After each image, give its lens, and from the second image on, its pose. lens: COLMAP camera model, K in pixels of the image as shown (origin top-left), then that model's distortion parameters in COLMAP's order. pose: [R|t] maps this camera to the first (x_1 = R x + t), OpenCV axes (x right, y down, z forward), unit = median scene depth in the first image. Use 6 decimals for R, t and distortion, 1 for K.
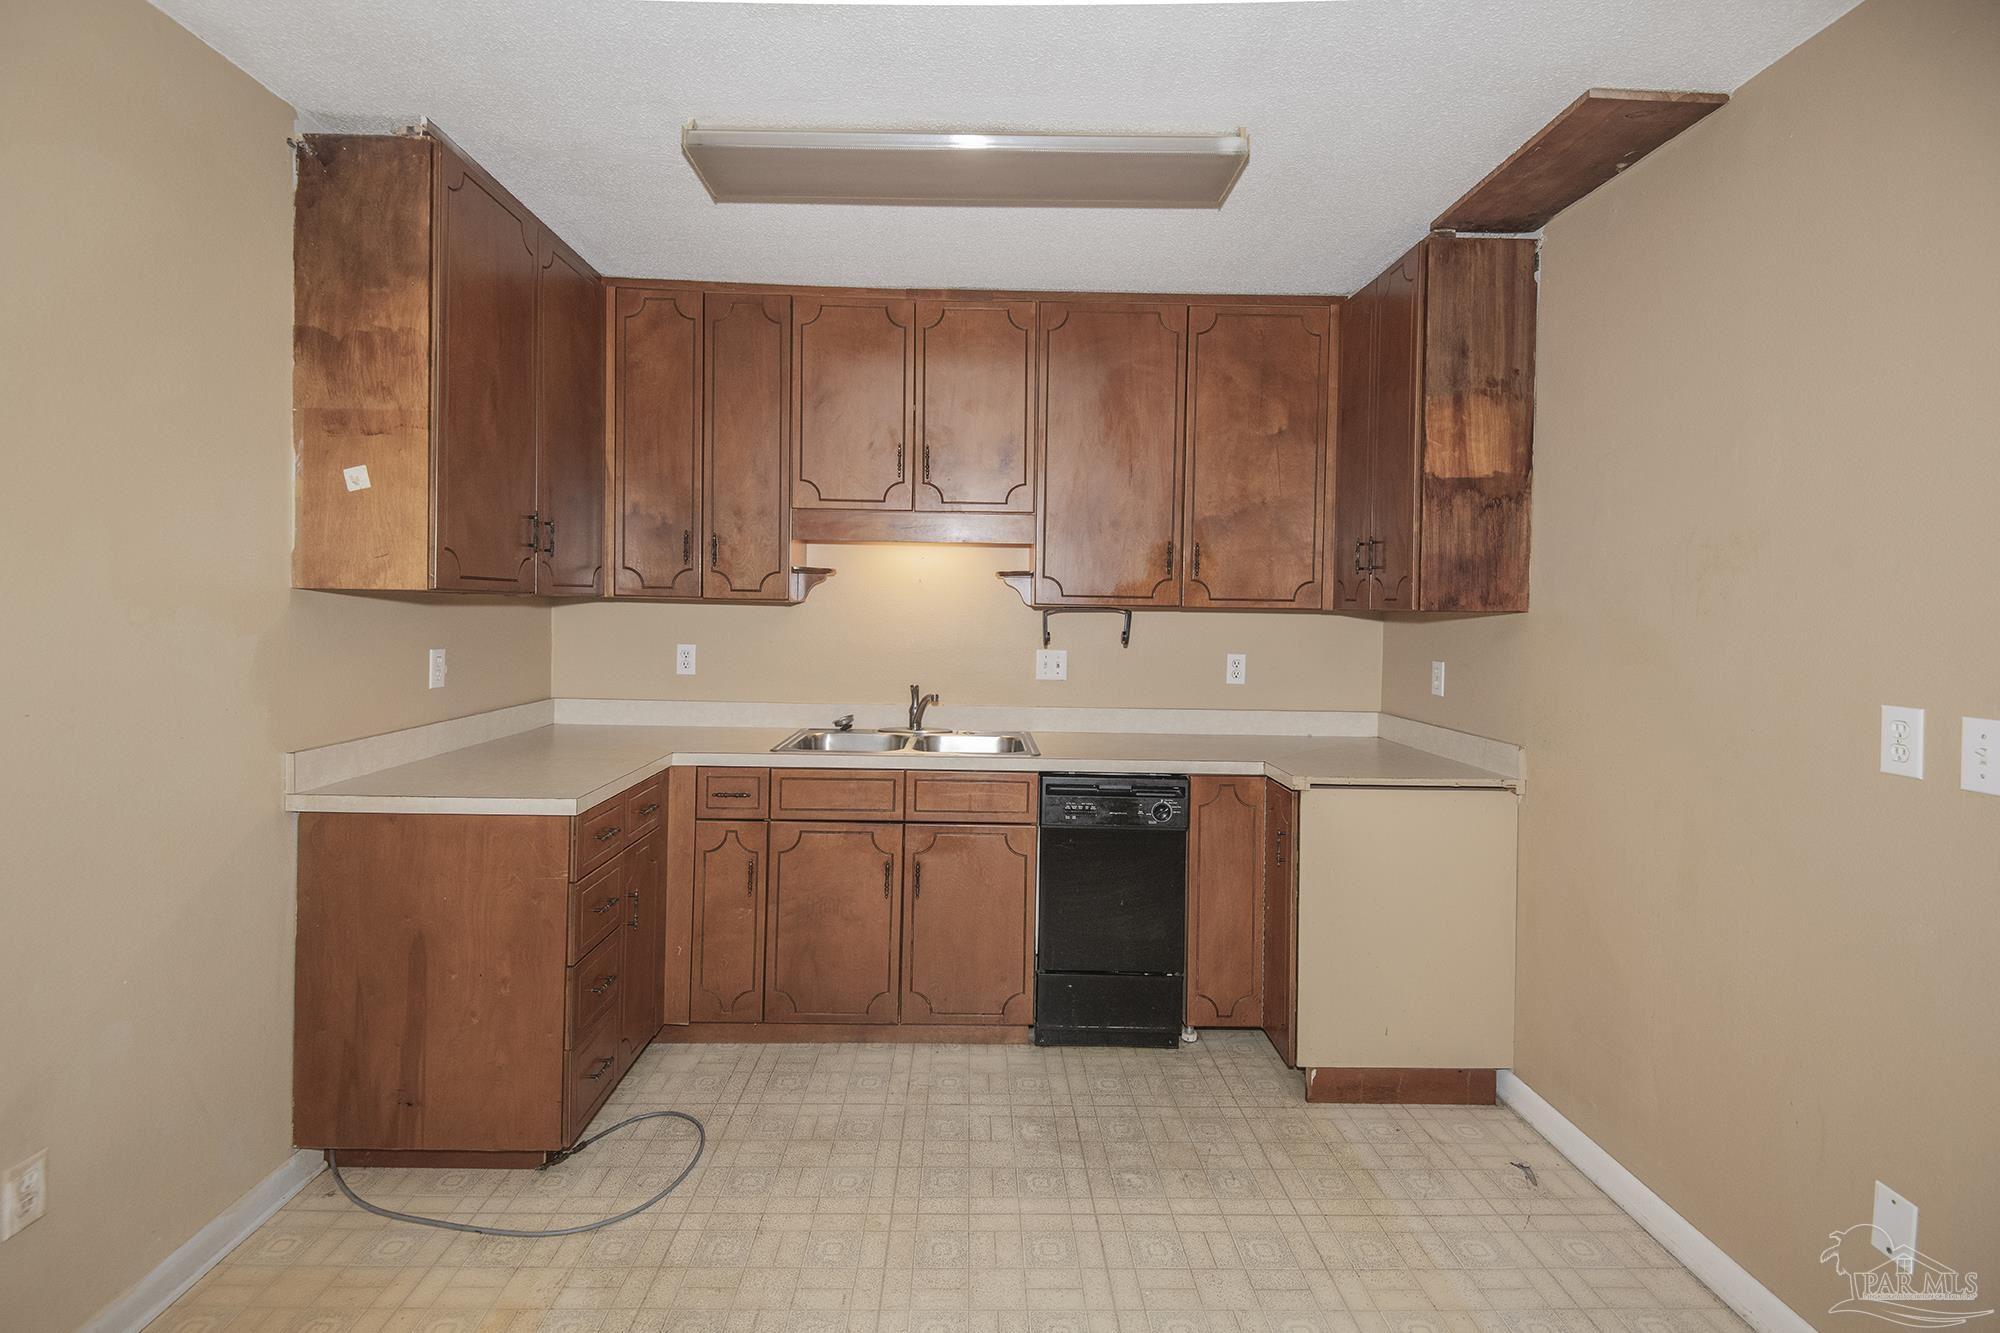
lens RADIAL K [[904.4, 0, 990.4], [0, 904.4, 615.4], [0, 0, 1]] dist [0.029205, -0.024970]
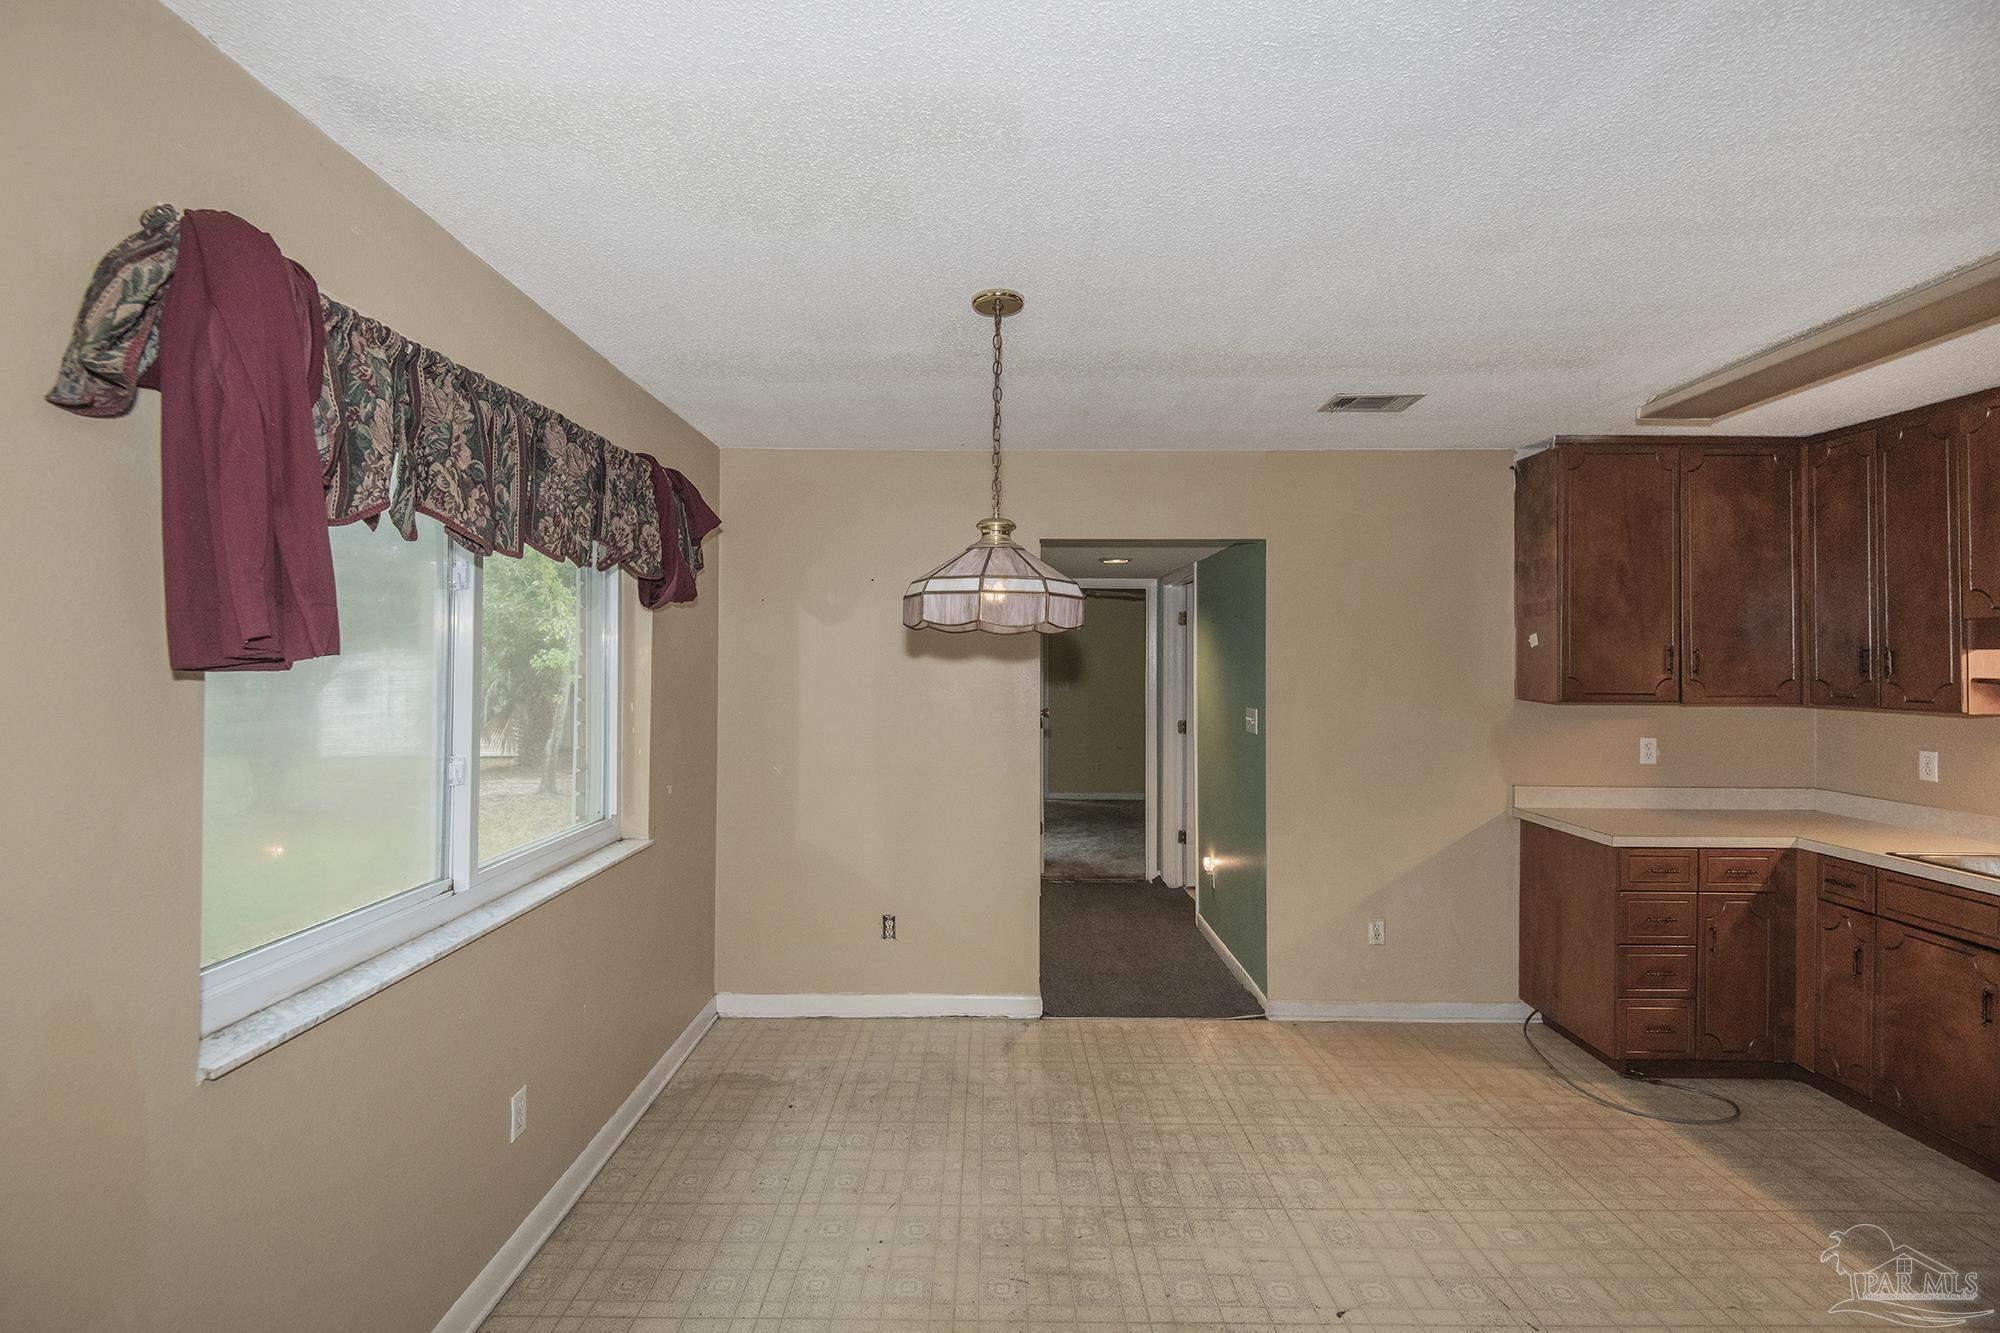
lens RADIAL K [[921.4, 0, 1000.0], [0, 921.4, 666.5], [0, 0, 1]] dist [0.031824, -0.030181]
pose [[-0.014742, -0.012806, -0.999809, 0.911822], [-0.013503, 0.999829, -0.012607, -0.045254], [0.999800, 0.013315, -0.014913, -0.035333]]
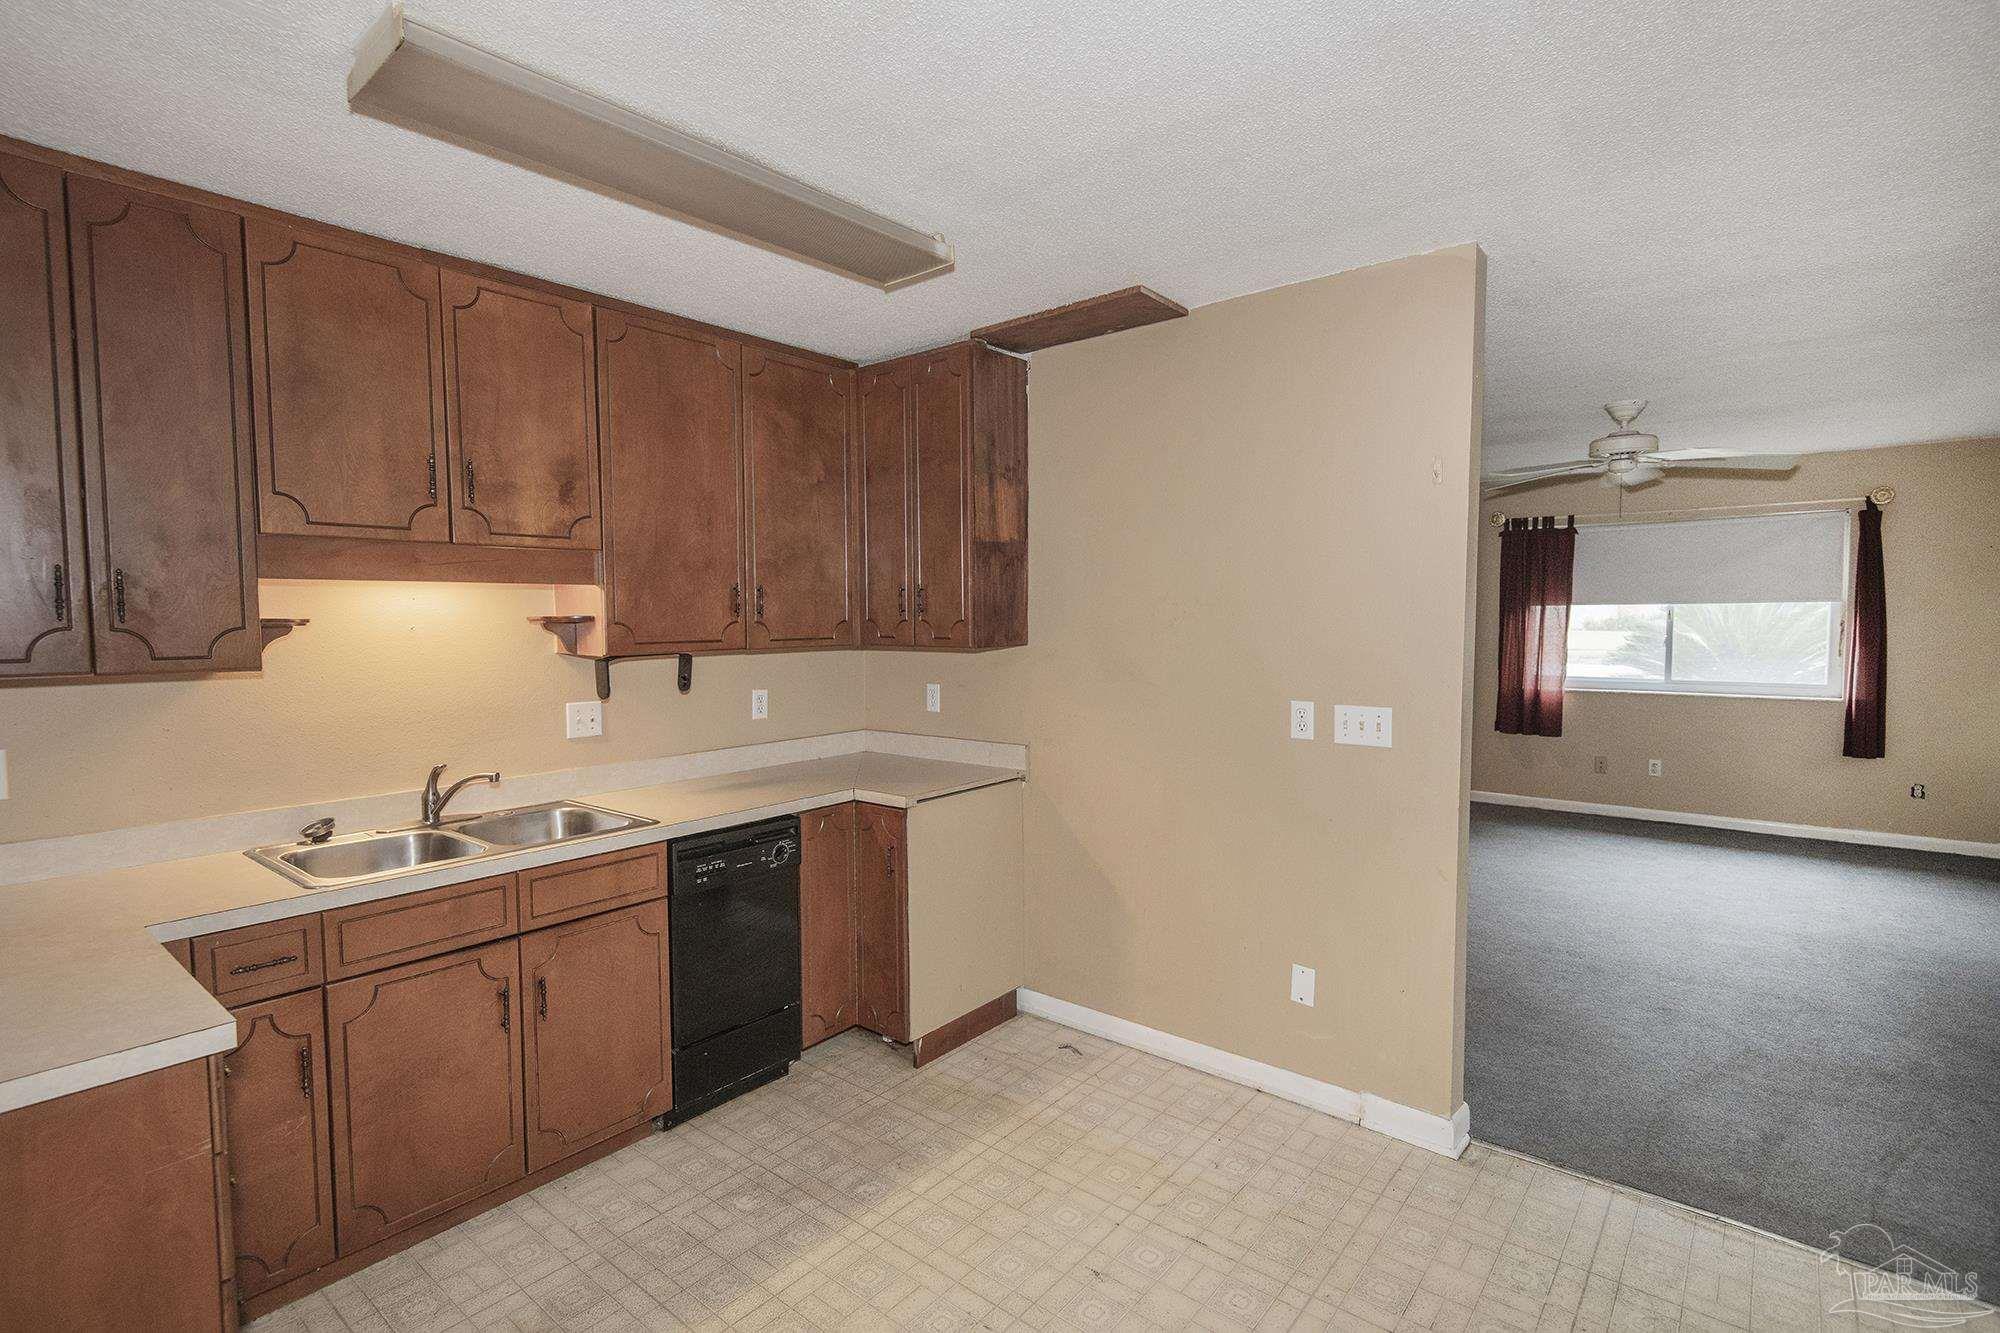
lens RADIAL K [[921.4, 0, 1000.0], [0, 921.4, 666.5], [0, 0, 1]] dist [0.031824, -0.030181]
pose [[0.659939, -0.062190, 0.748741, -0.439787], [0.024329, 0.997815, 0.061435, -0.055242], [-0.750925, -0.022327, 0.660010, 0.137799]]
